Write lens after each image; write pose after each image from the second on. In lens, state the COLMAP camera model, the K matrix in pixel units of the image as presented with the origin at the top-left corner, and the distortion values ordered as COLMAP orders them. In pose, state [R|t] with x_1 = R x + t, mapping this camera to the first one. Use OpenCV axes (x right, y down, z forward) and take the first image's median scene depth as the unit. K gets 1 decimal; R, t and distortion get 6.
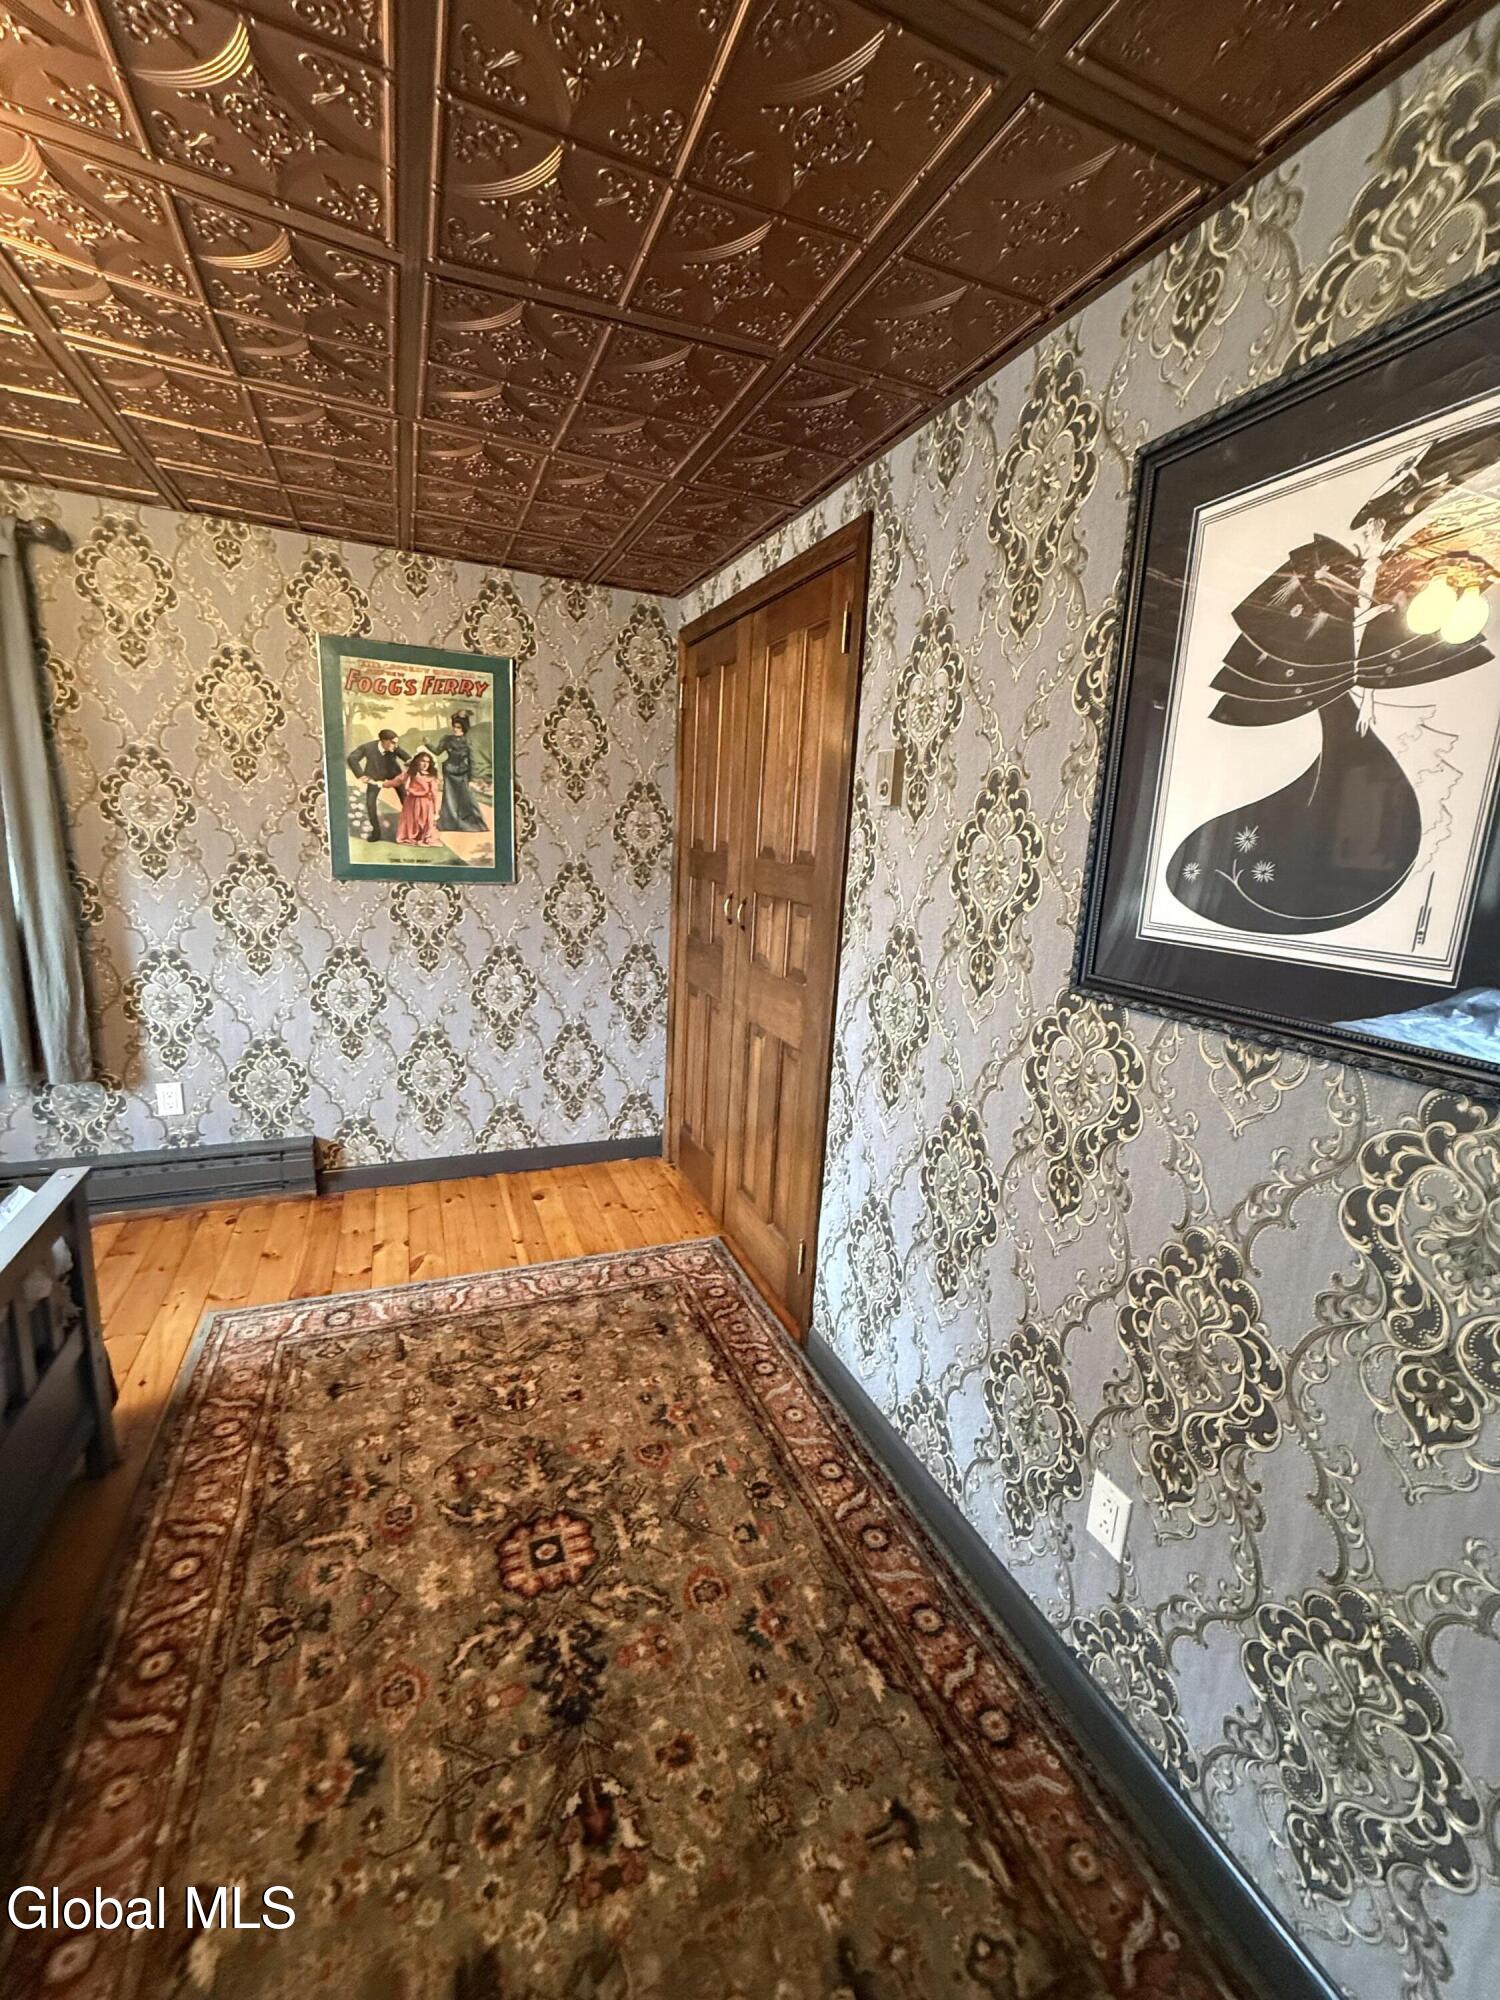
lens RADIAL K [[793.0, 0, 748.2], [0, 793.0, 997.5], [0, 0, 1]] dist [-0.000327, 0.000152]
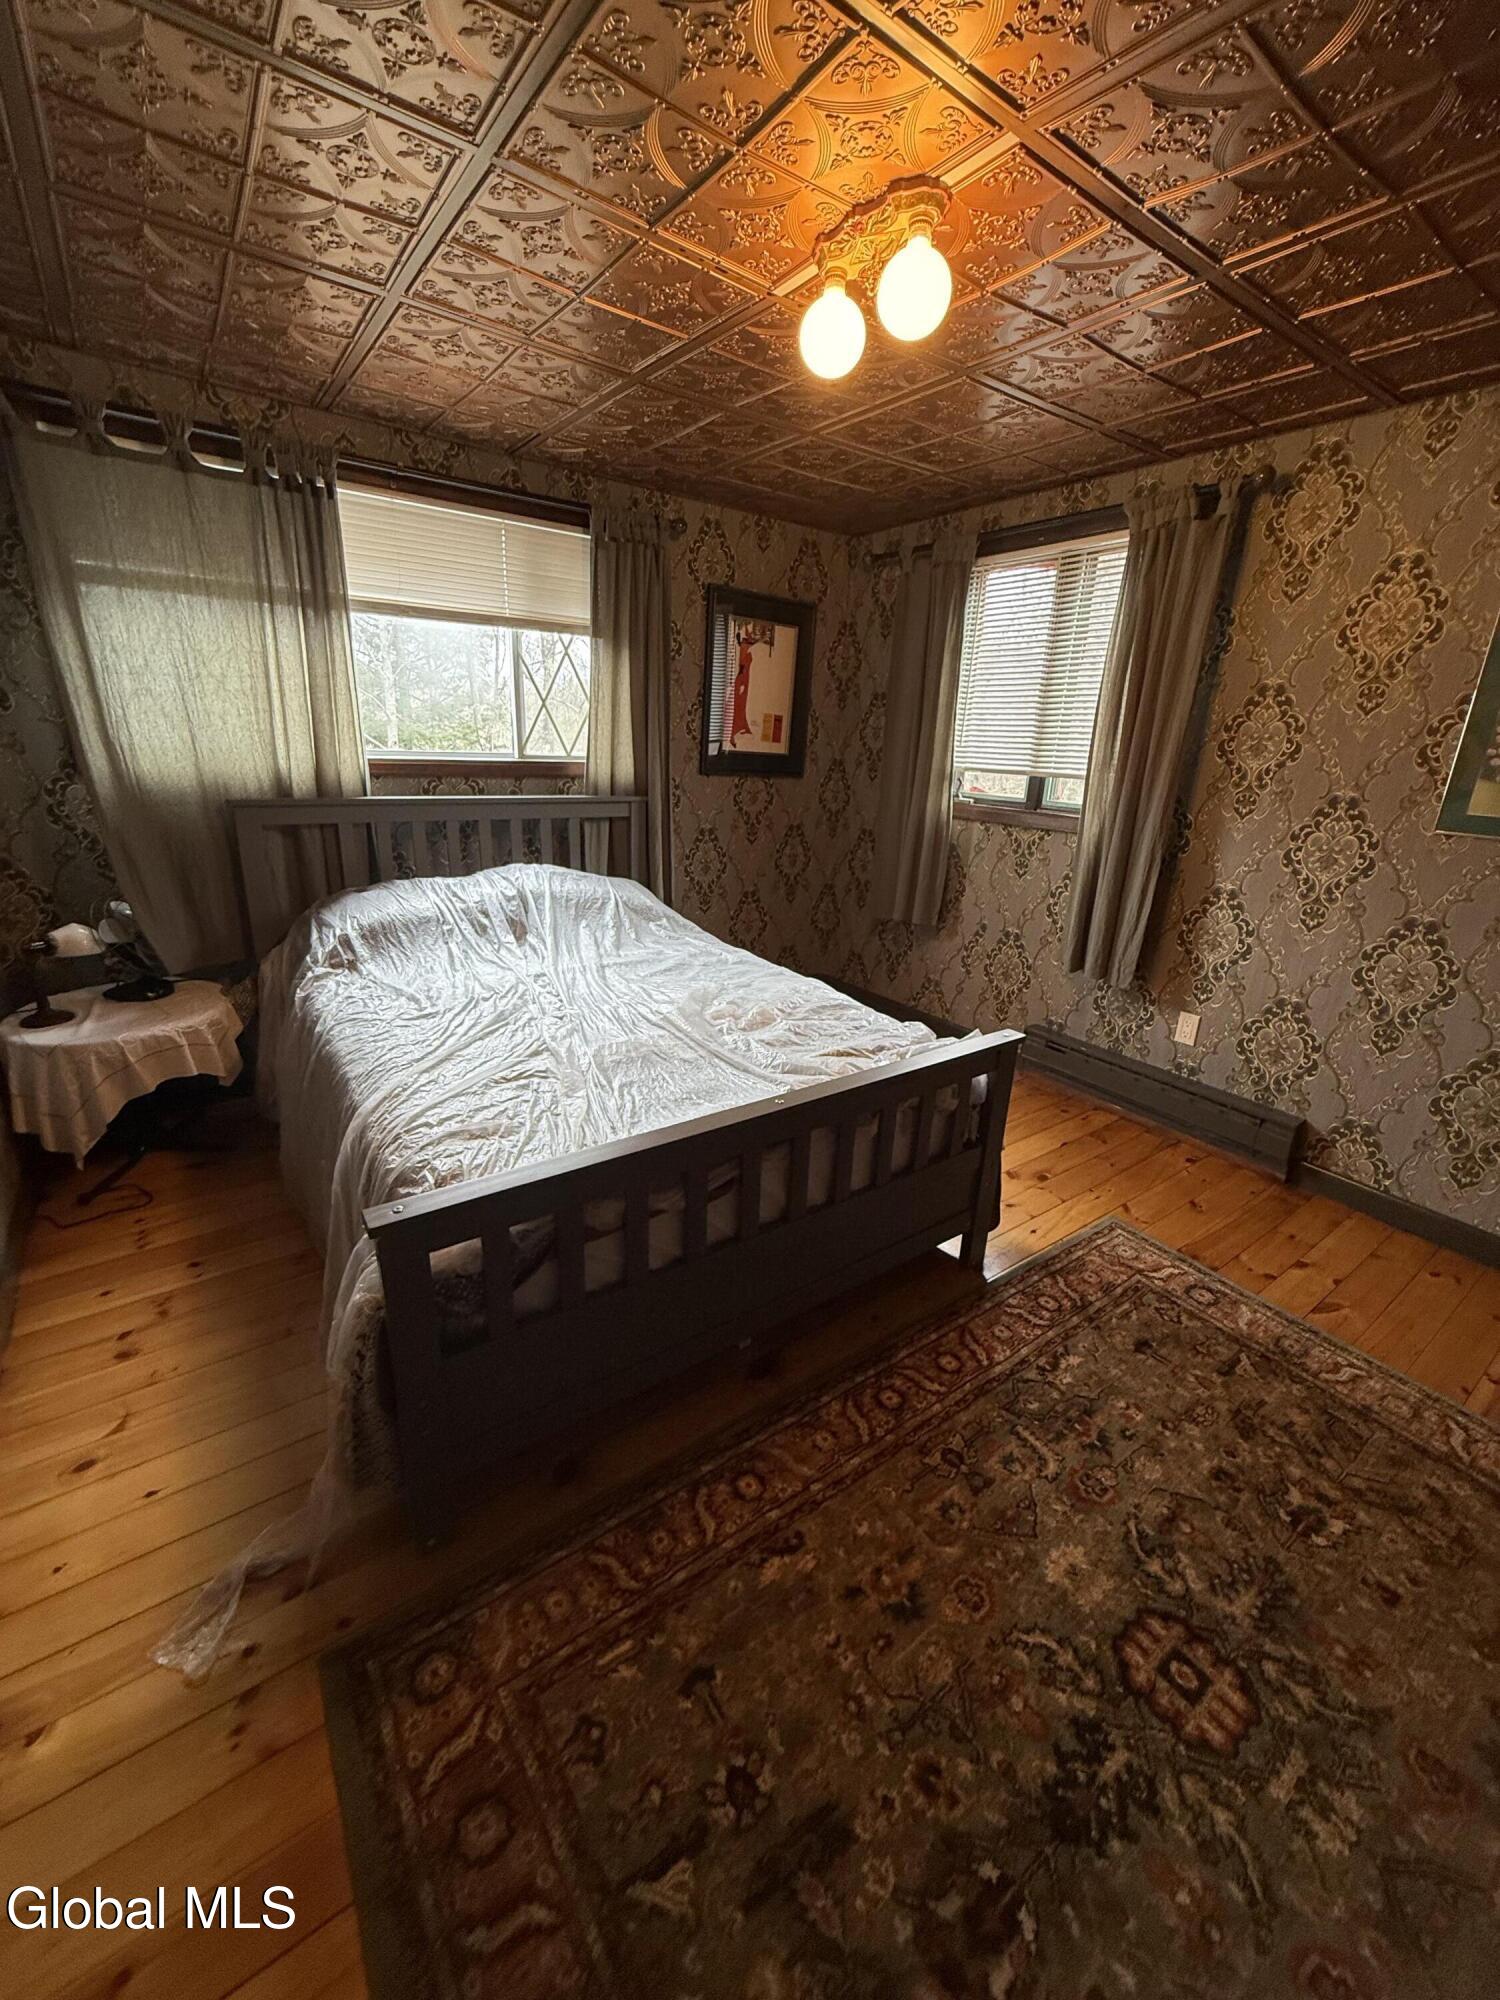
lens RADIAL K [[793.0, 0, 751.8], [0, 793.0, 996.0], [0, 0, 1]] dist [-0.000327, 0.000152]
pose [[0.225394, 0.263623, -0.937924, 0.138679], [-0.230788, 0.949743, 0.211483, -0.002737], [0.946538, 0.168795, 0.274907, 0.181213]]
